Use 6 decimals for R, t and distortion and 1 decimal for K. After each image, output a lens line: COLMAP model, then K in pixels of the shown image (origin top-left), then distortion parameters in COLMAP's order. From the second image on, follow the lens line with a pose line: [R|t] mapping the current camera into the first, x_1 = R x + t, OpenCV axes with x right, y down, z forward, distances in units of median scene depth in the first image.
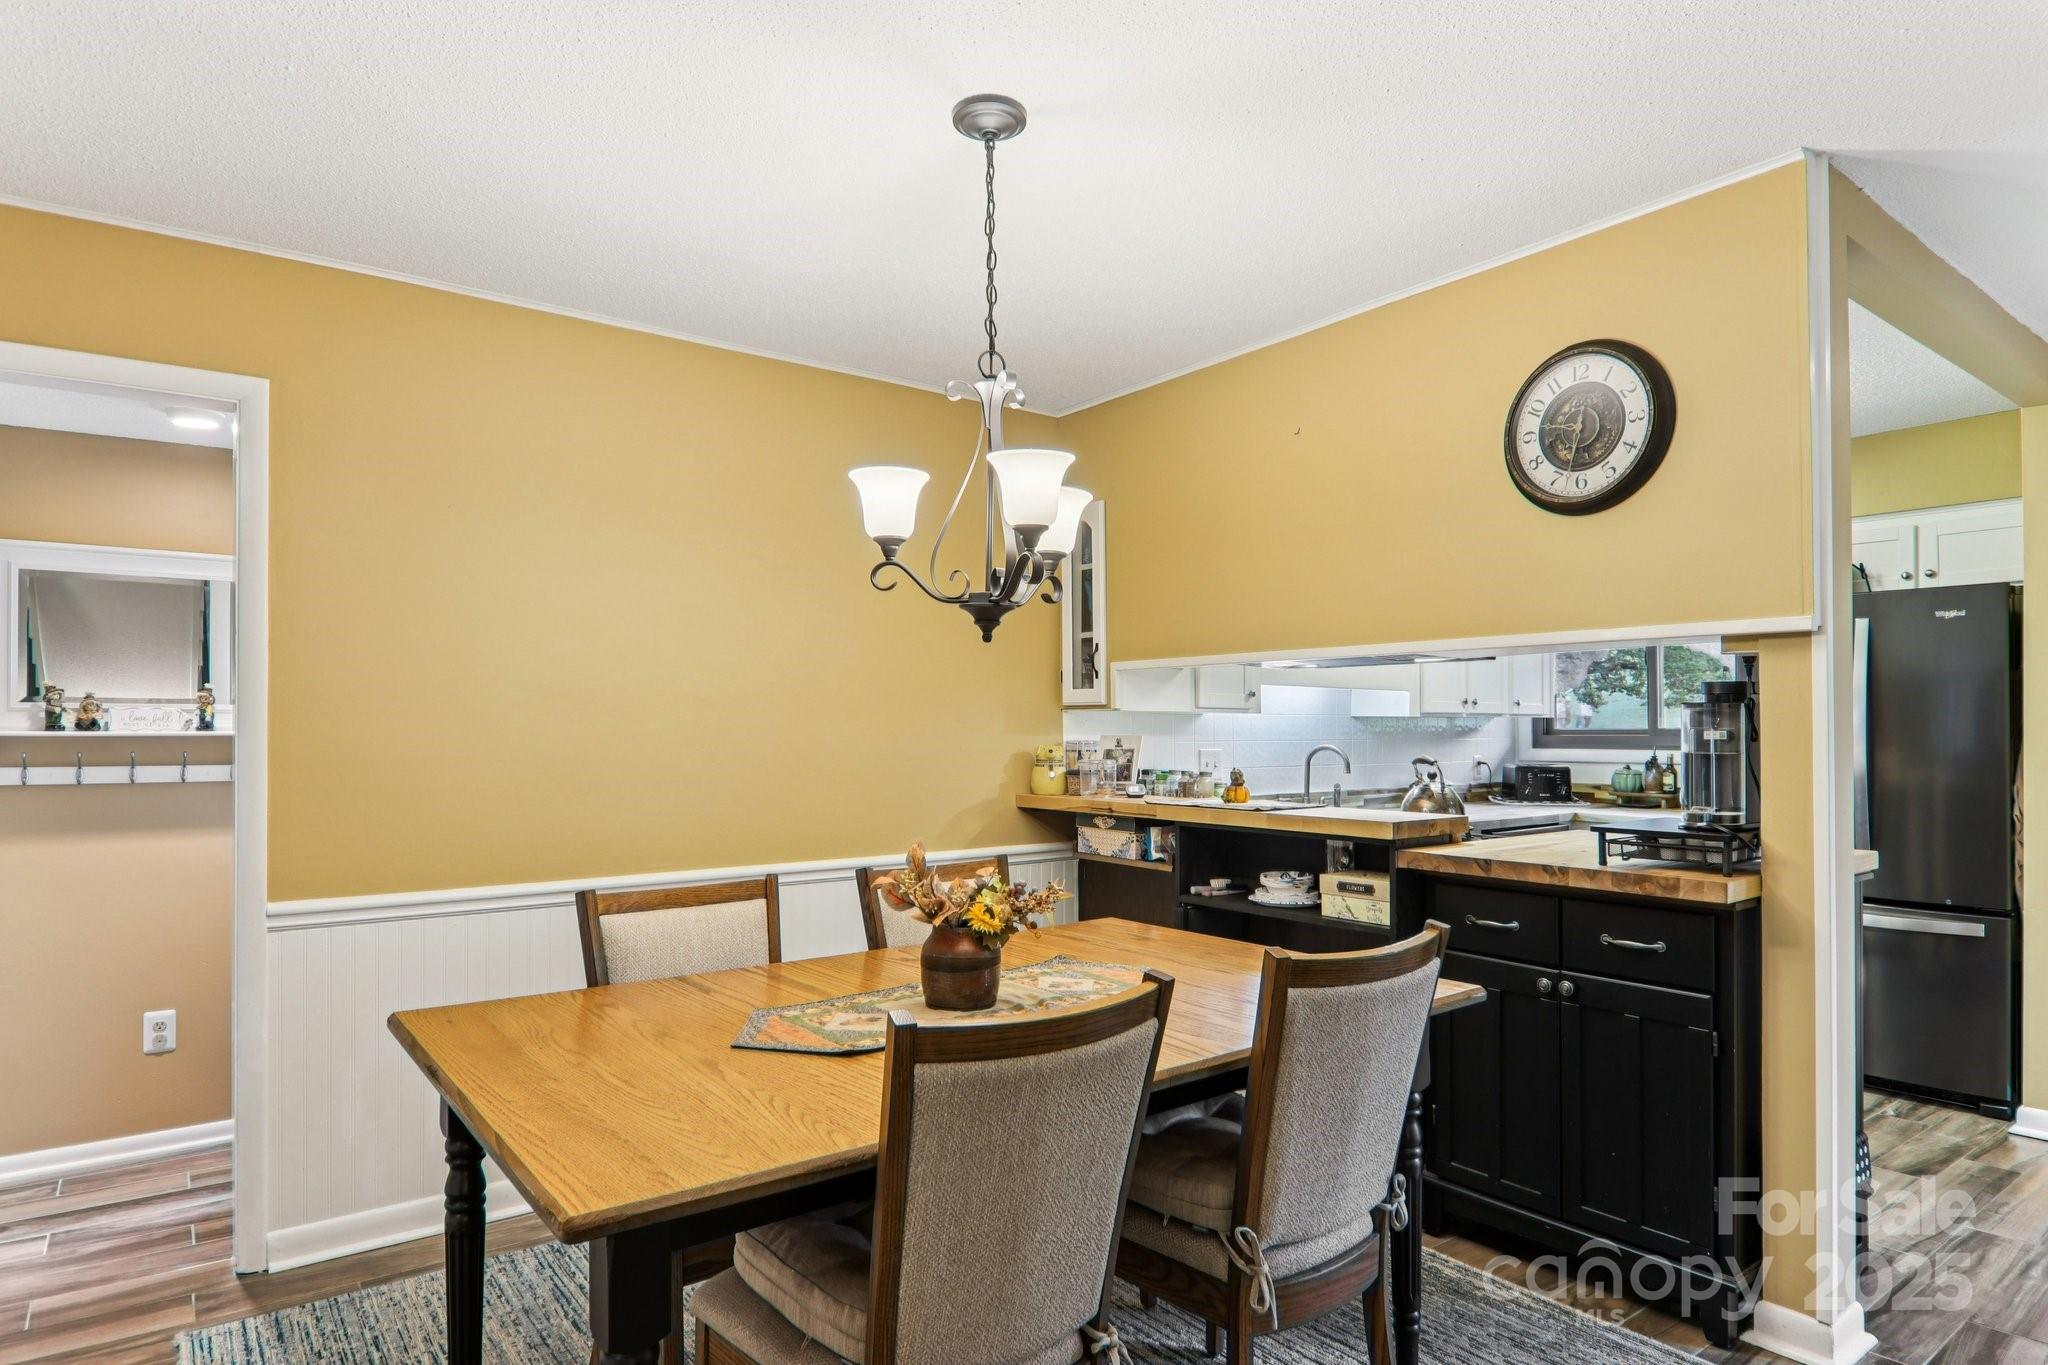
lens RADIAL K [[1155.8, 0, 1018.2], [0, 1155.8, 719.0], [0, 0, 1]] dist [-0.004904, -0.002038]
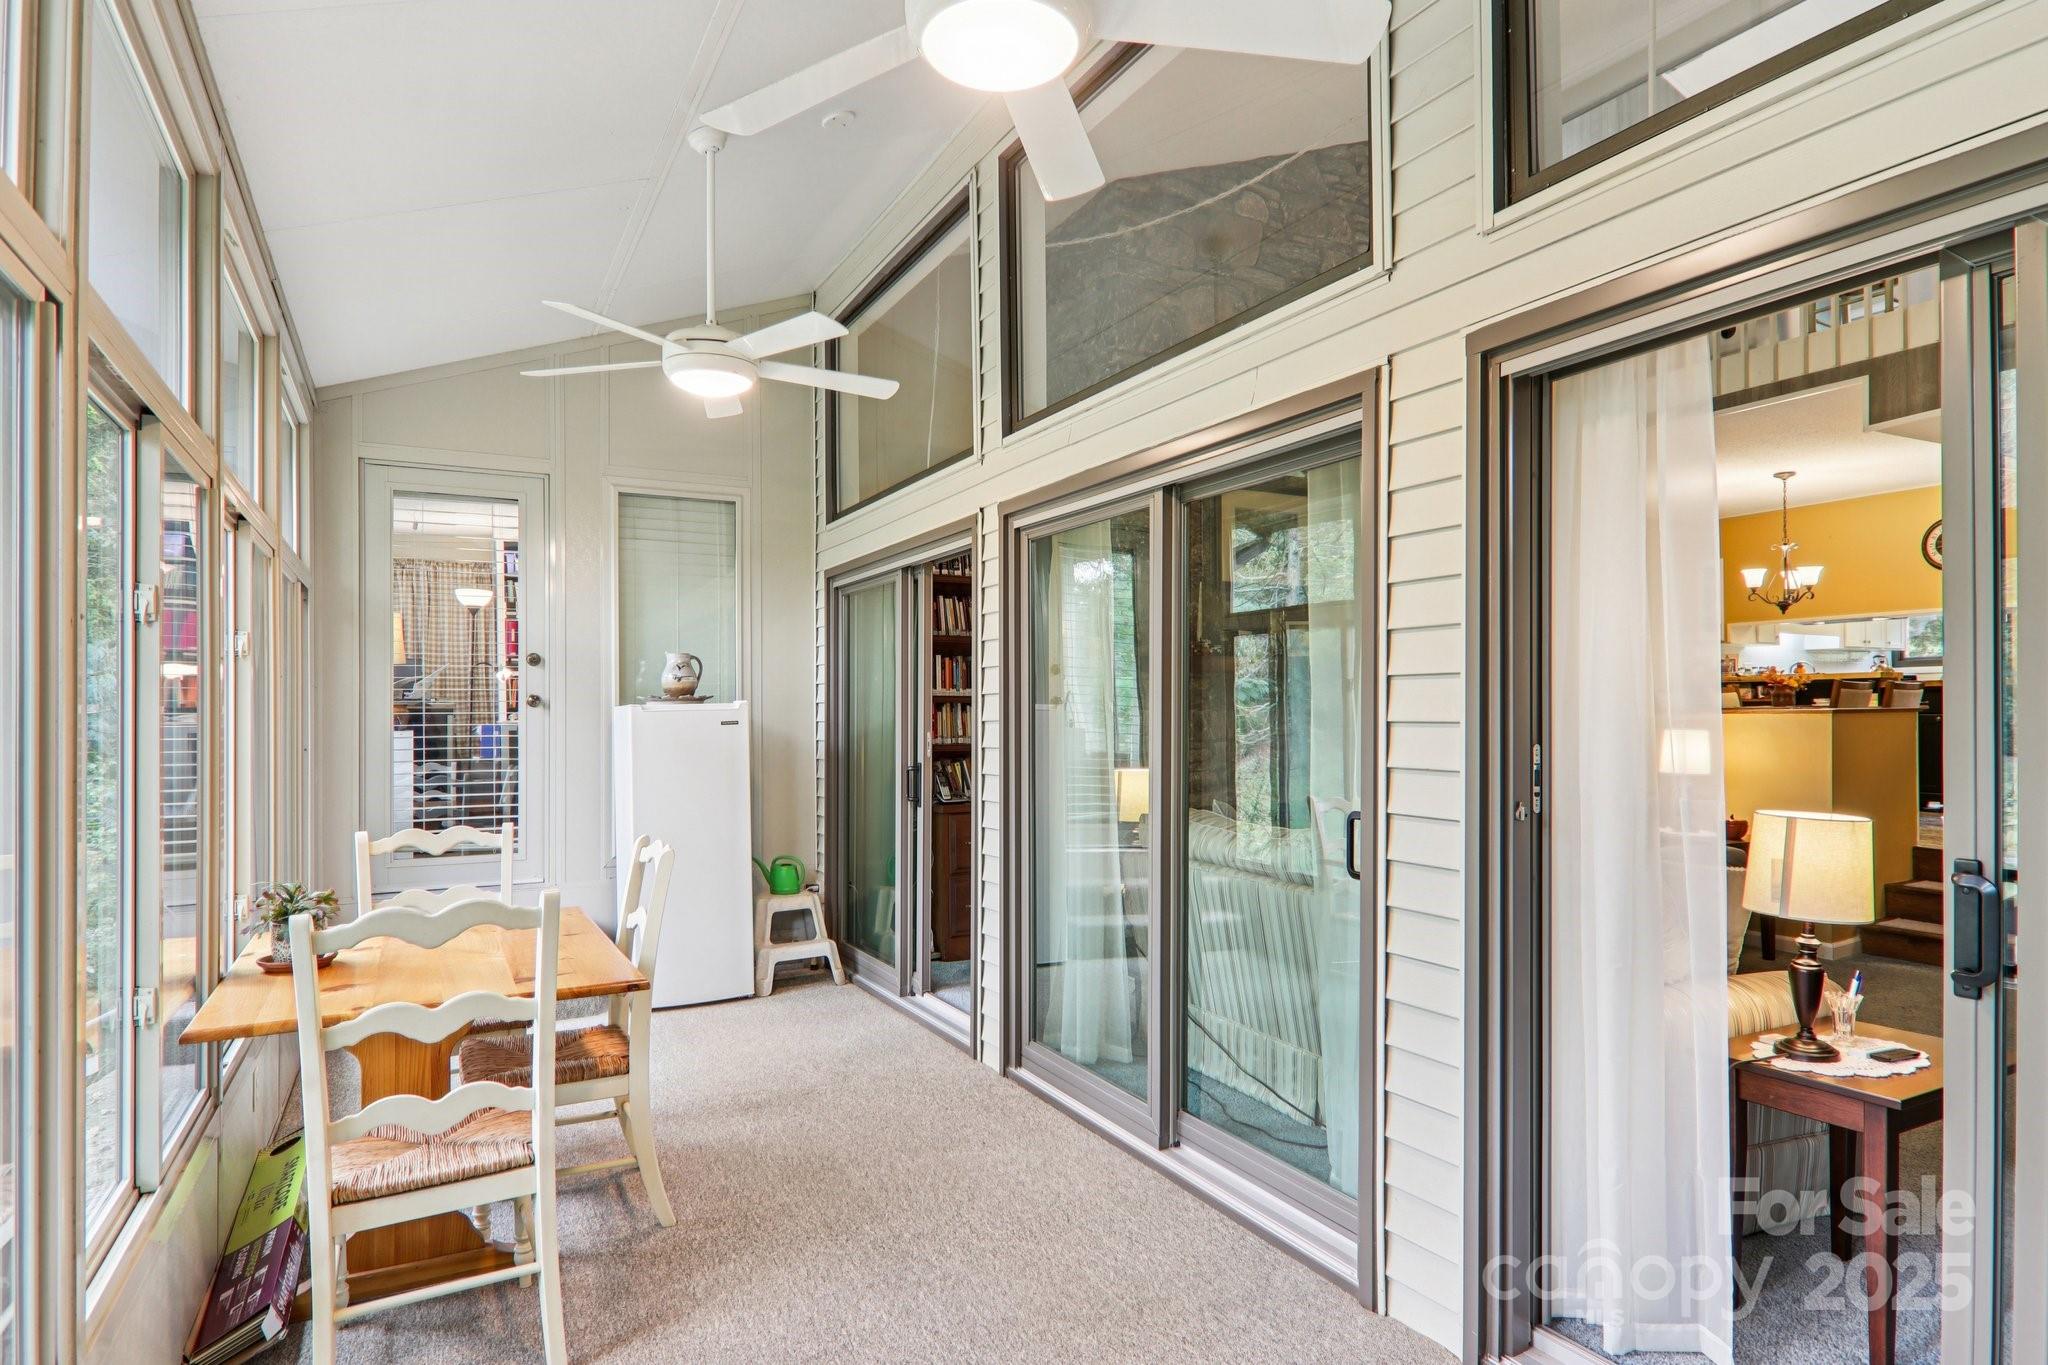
lens RADIAL K [[1155.8, 0, 1018.2], [0, 1155.8, 719.0], [0, 0, 1]] dist [-0.004904, -0.002038]
pose [[0.987751, -0.008936, -0.155781, -1.089295], [0.010610, 0.999895, 0.009918, 0.120020], [0.155676, -0.011449, 0.987742, -1.767895]]
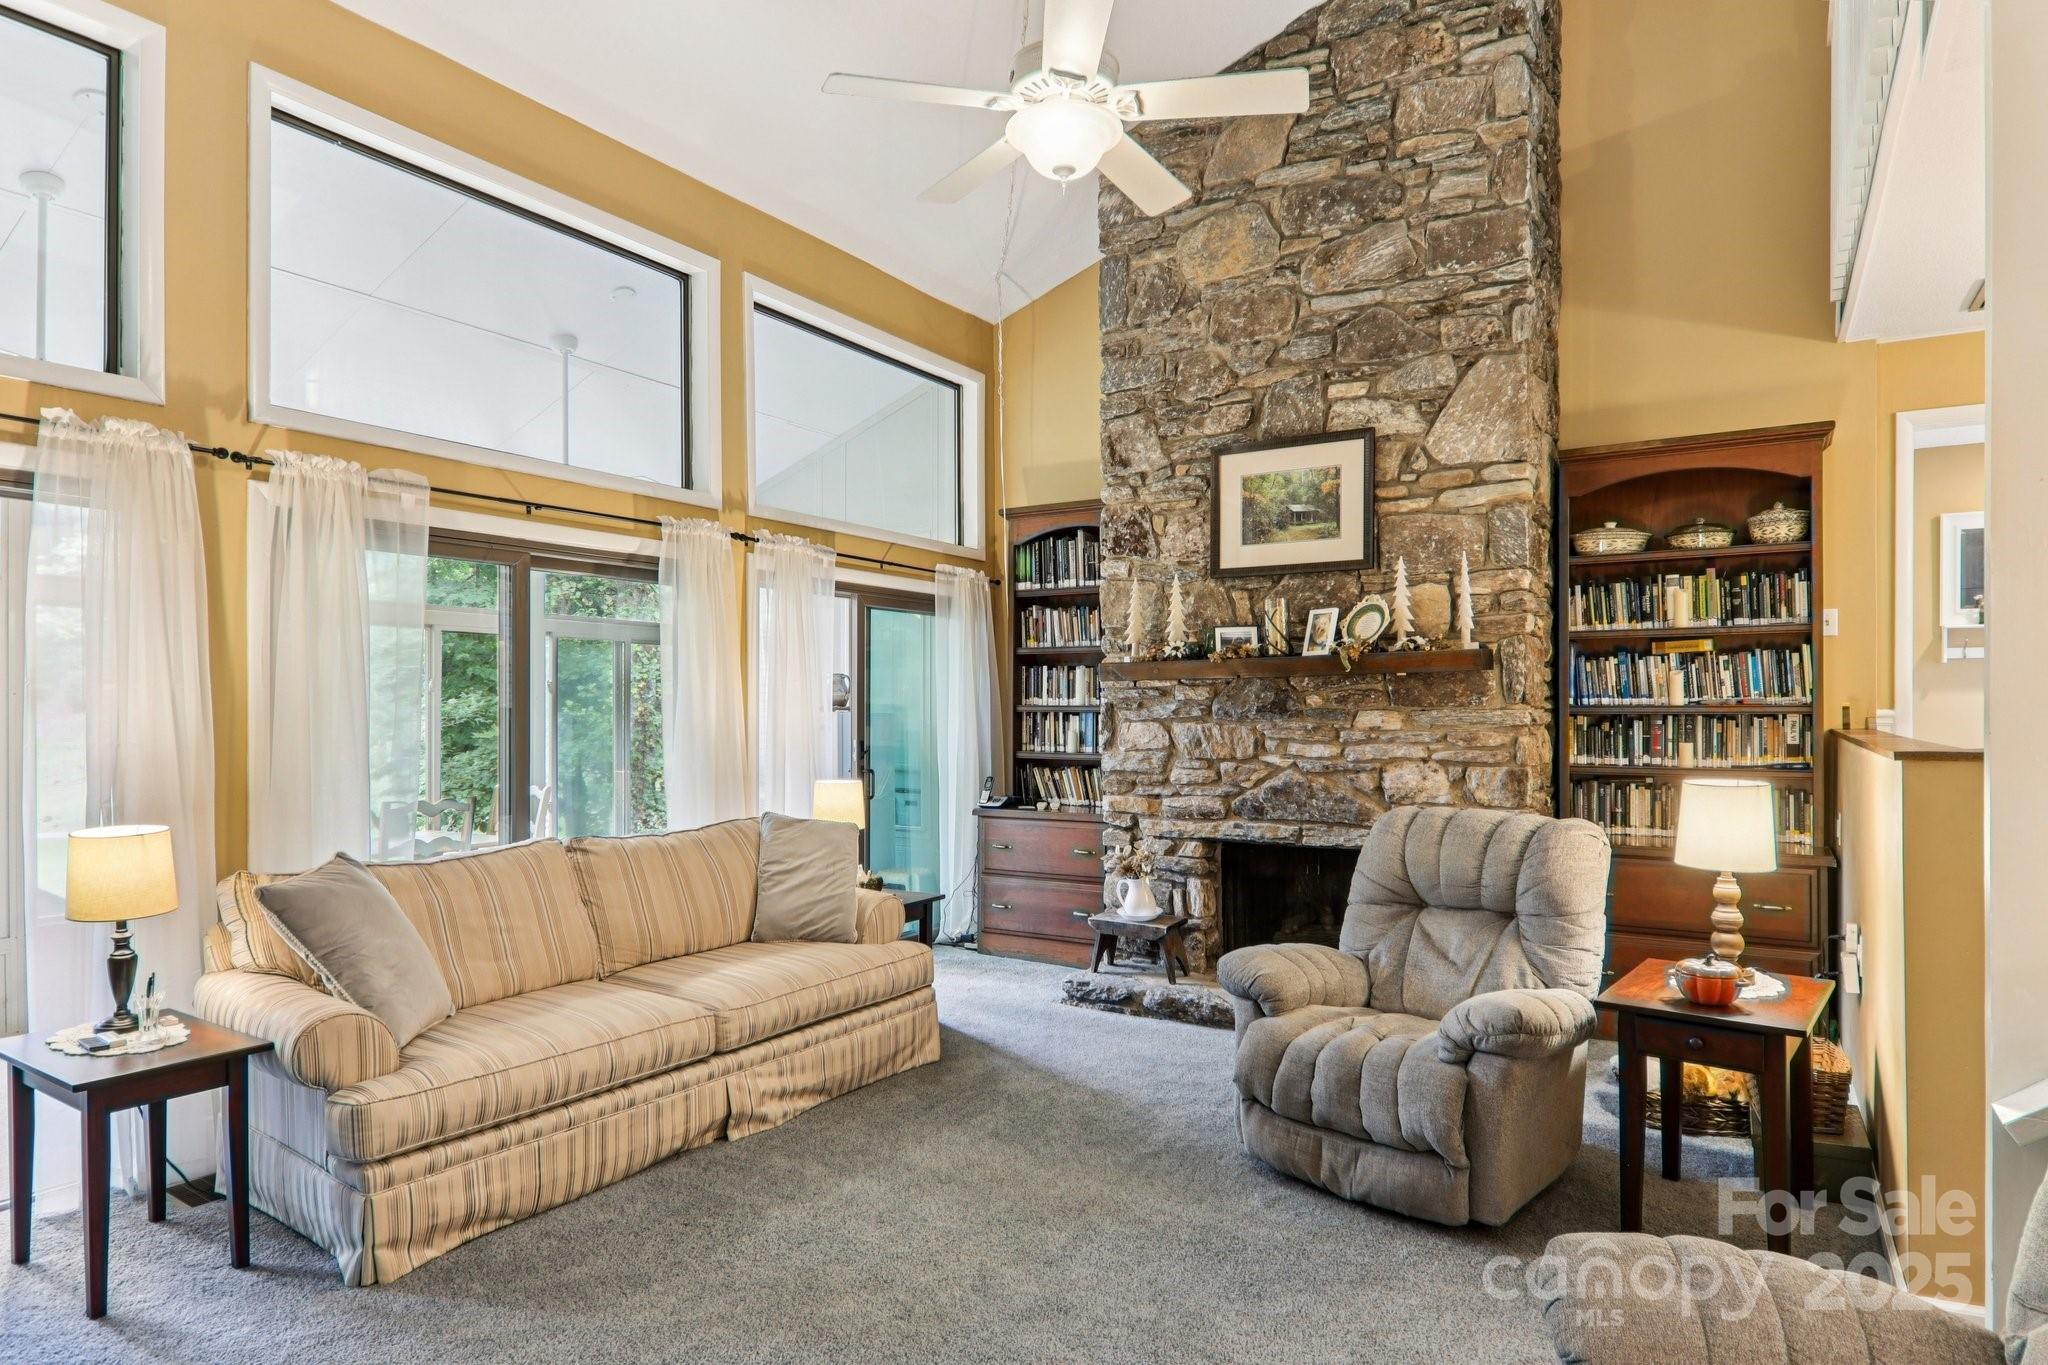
lens RADIAL K [[1155.8, 0, 1018.2], [0, 1155.8, 719.0], [0, 0, 1]] dist [-0.004904, -0.002038]
pose [[0.363280, 0.005758, -0.931662, 0.184154], [0.006253, 0.999943, 0.008619, 0.107258], [0.931659, -0.008957, 0.363224, -0.775161]]
